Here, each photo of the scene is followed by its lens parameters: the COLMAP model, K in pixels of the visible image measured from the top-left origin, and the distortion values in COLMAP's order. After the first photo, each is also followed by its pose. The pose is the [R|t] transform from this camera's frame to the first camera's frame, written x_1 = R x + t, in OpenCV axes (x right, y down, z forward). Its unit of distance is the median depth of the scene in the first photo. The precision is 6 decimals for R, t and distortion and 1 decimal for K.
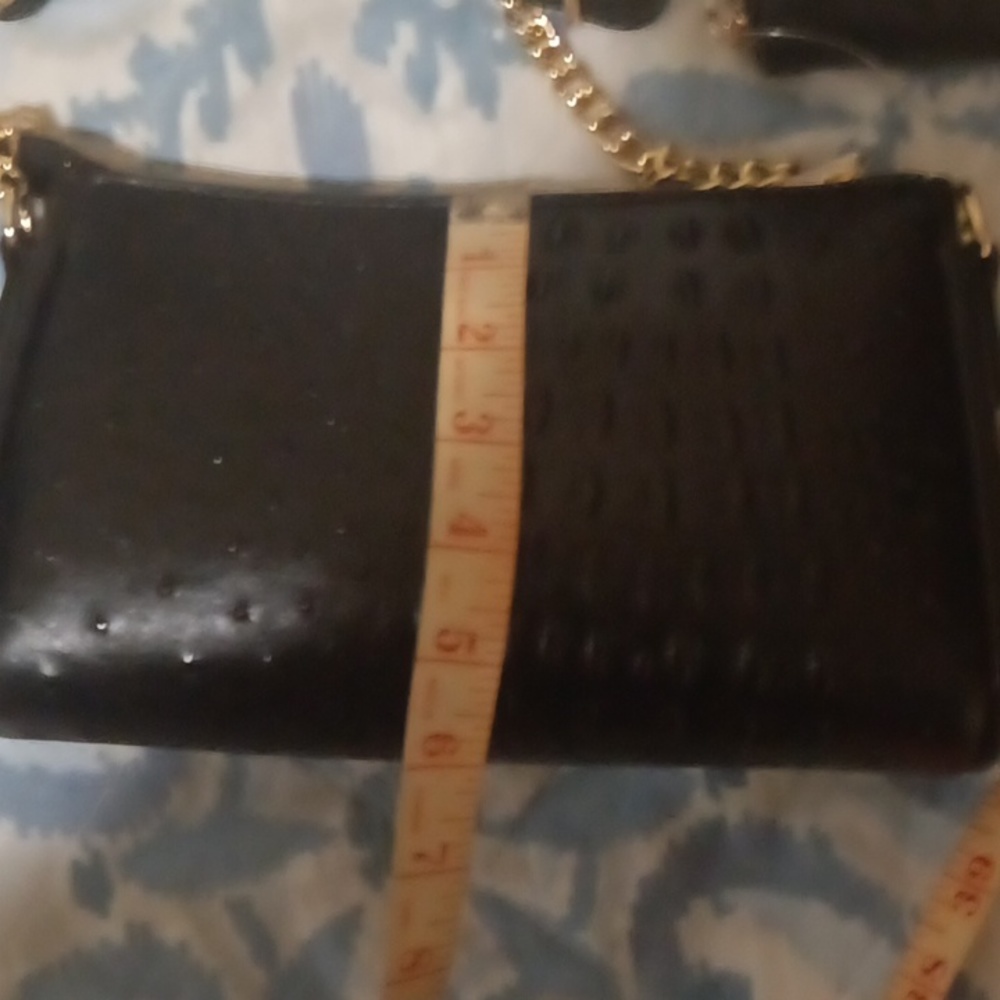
lens RADIAL K [[1846.9, 0, 500.0], [0, 1846.9, 500.0], [0, 0, 1]] dist [0.380354, -1.863174]
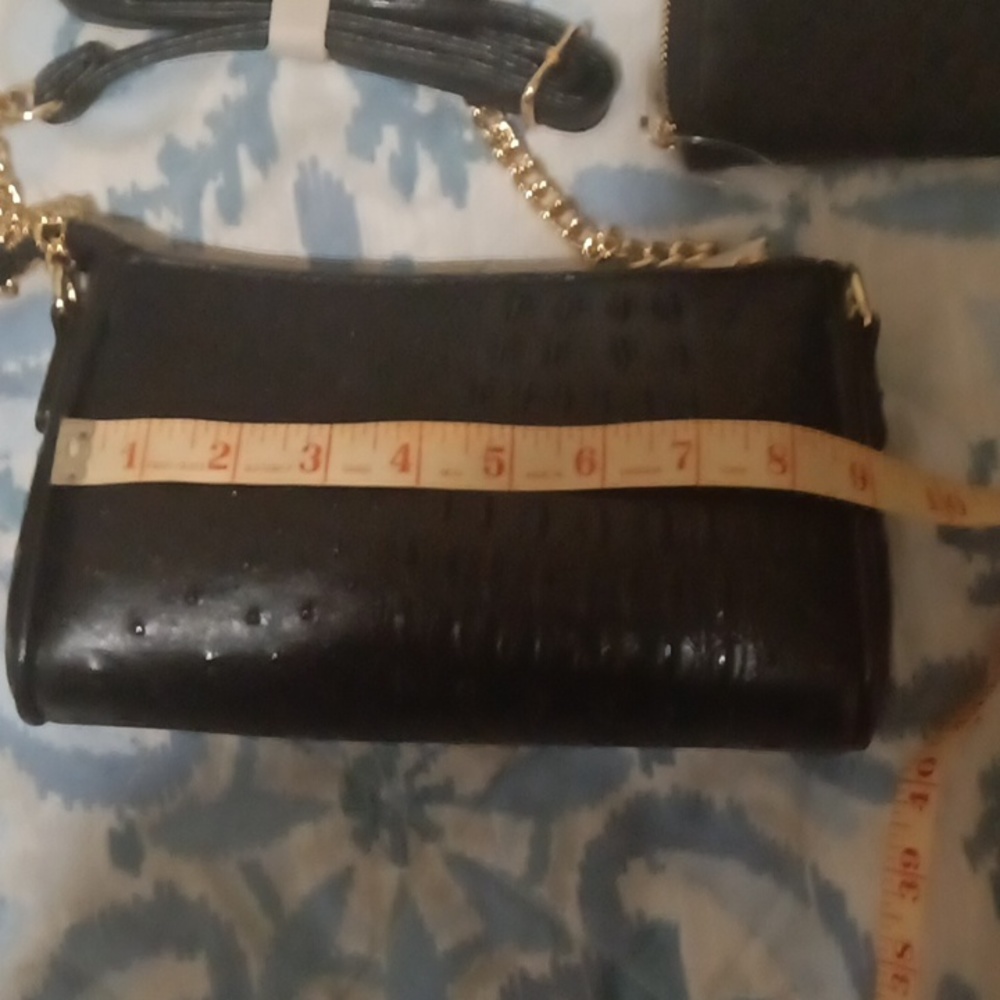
lens RADIAL K [[1846.9, 0, 500.0], [0, 1846.9, 500.0], [0, 0, 1]] dist [0.380354, -1.863174]
pose [[0.999997, -0.001402, 0.001929, 0.017751], [0.001435, 0.999854, -0.017051, 0.004262], [-0.001905, 0.017054, 0.999853, -0.193003]]
